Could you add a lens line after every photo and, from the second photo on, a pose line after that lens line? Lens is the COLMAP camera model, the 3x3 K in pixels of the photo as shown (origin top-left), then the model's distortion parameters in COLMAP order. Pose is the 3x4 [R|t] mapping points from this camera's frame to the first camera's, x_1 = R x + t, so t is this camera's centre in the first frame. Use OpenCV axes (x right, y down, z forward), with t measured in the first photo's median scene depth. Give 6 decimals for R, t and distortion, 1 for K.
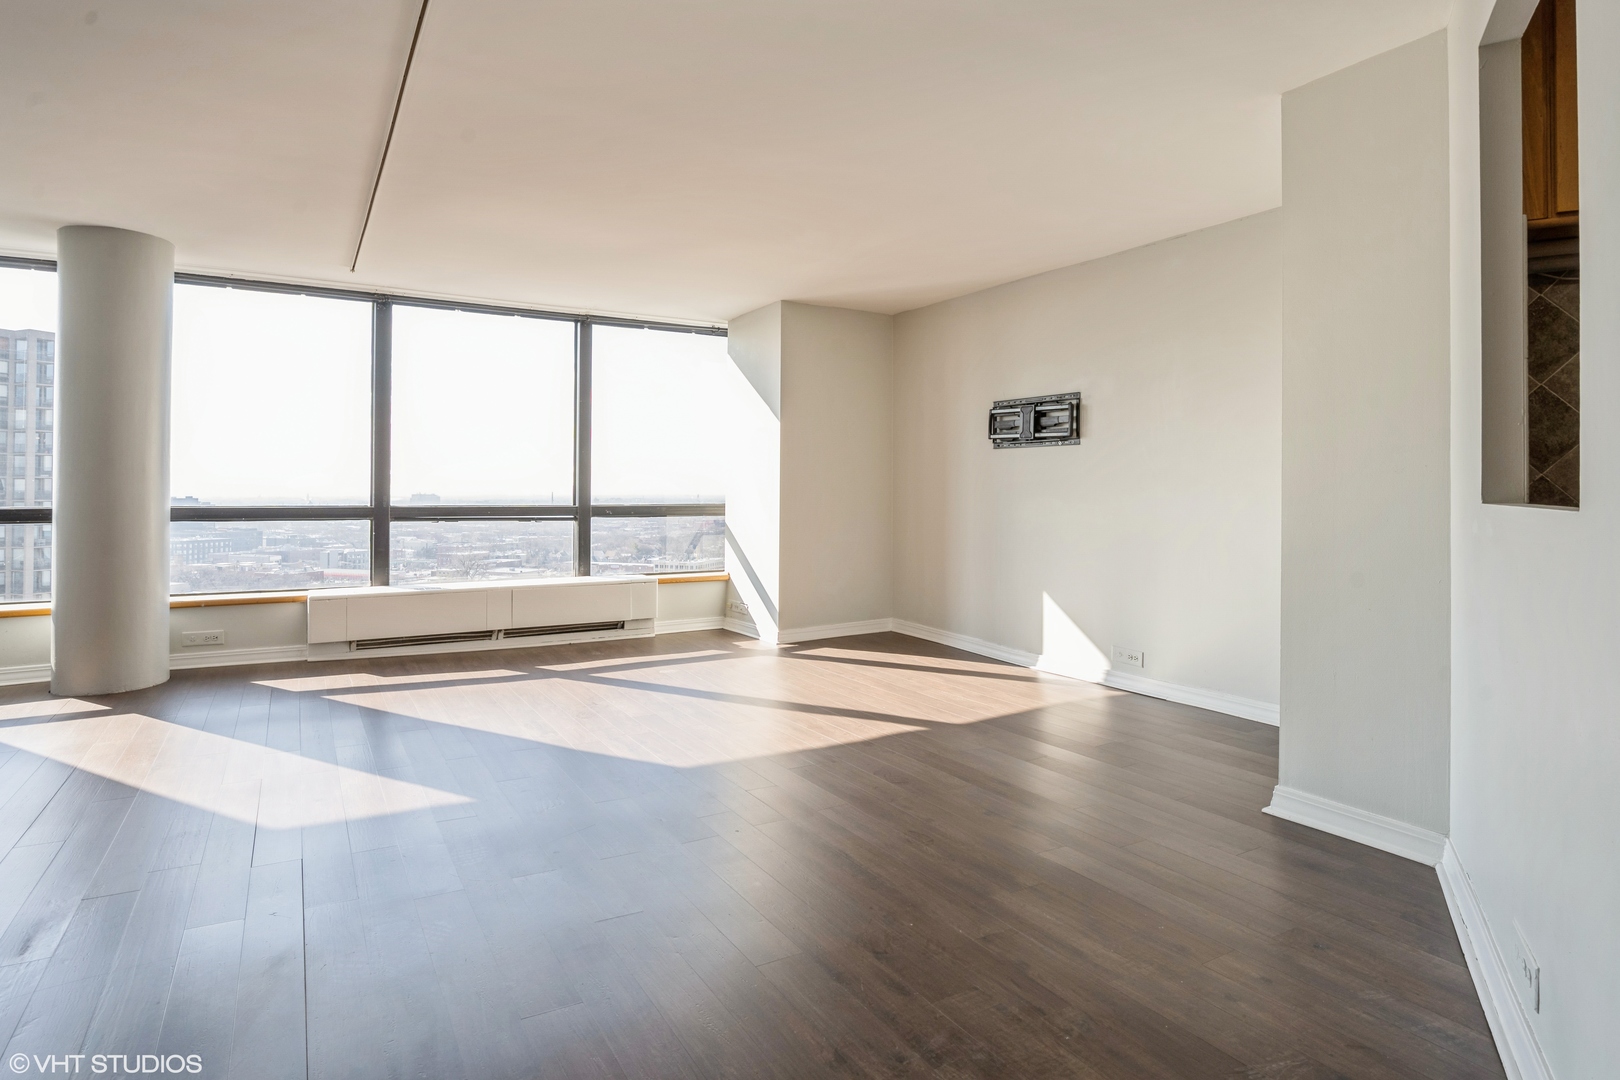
lens RADIAL K [[890.0, 0, 785.6], [0, 890.0, 479.8], [0, 0, 1]] dist [0.017859, 0.001984]
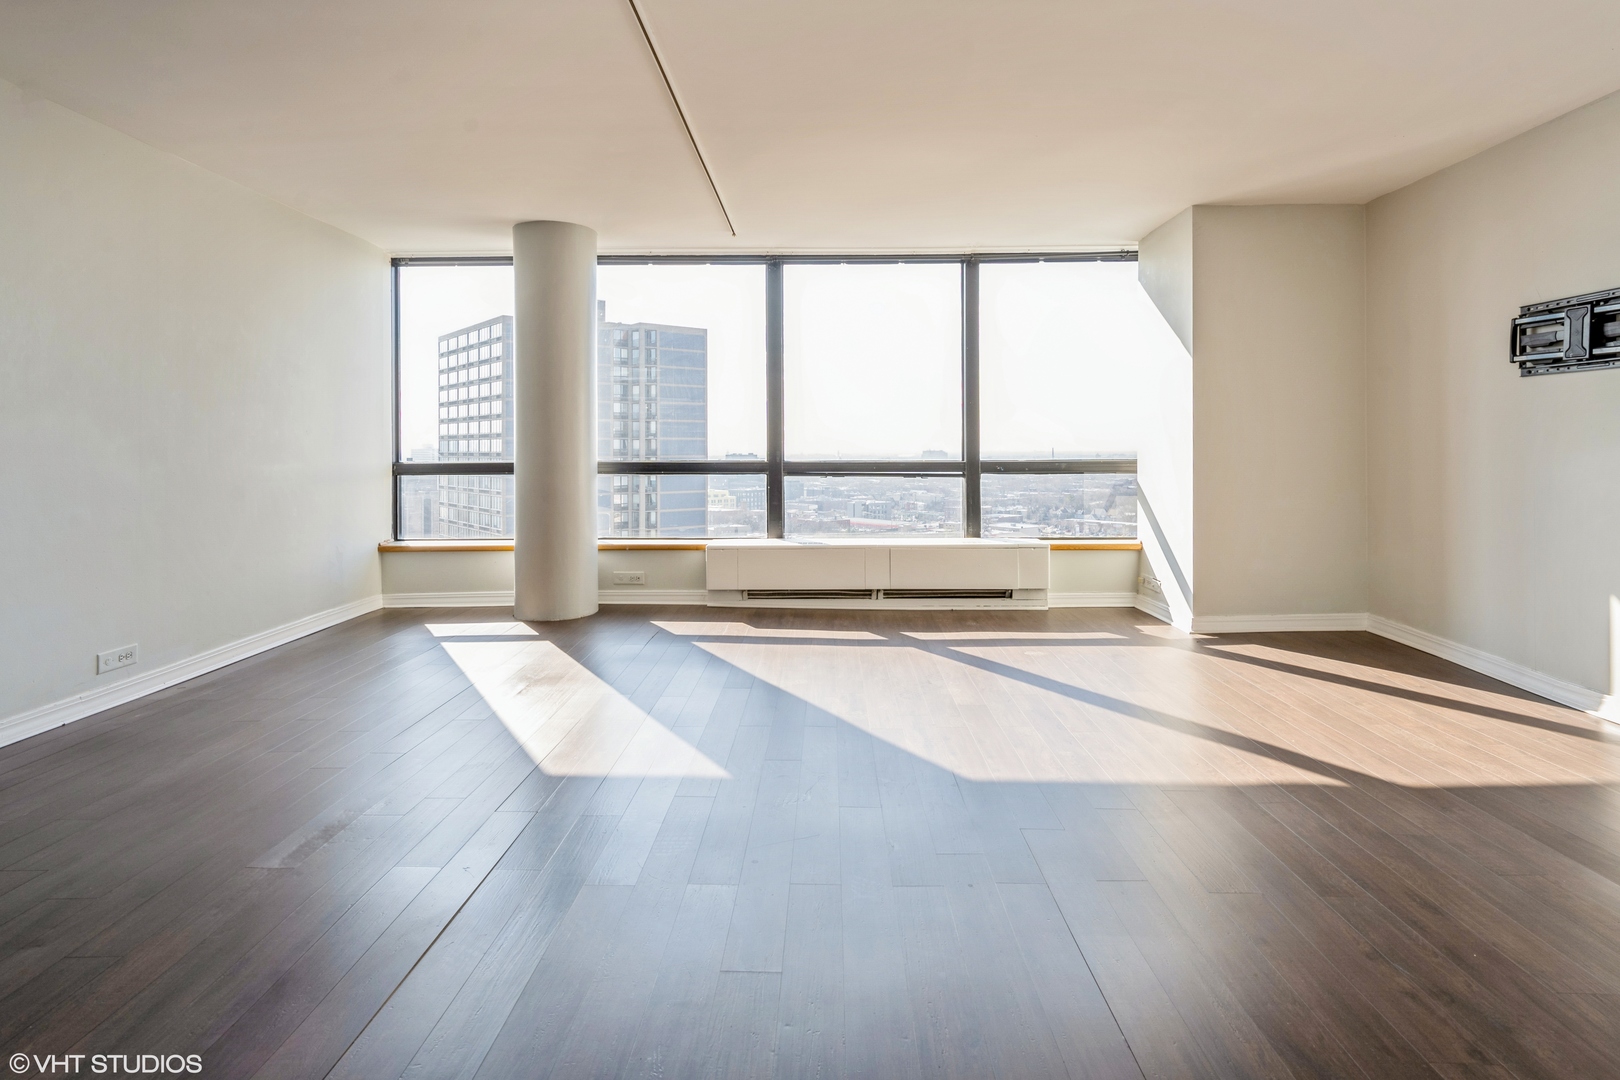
lens RADIAL K [[890.0, 0, 808.4], [0, 890.0, 449.3], [0, 0, 1]] dist [0.017859, 0.001984]
pose [[0.864731, -0.005337, -0.502206, 0.098000], [0.012643, 0.999858, 0.011143, 0.004486], [0.502075, -0.015985, 0.864676, 0.128756]]
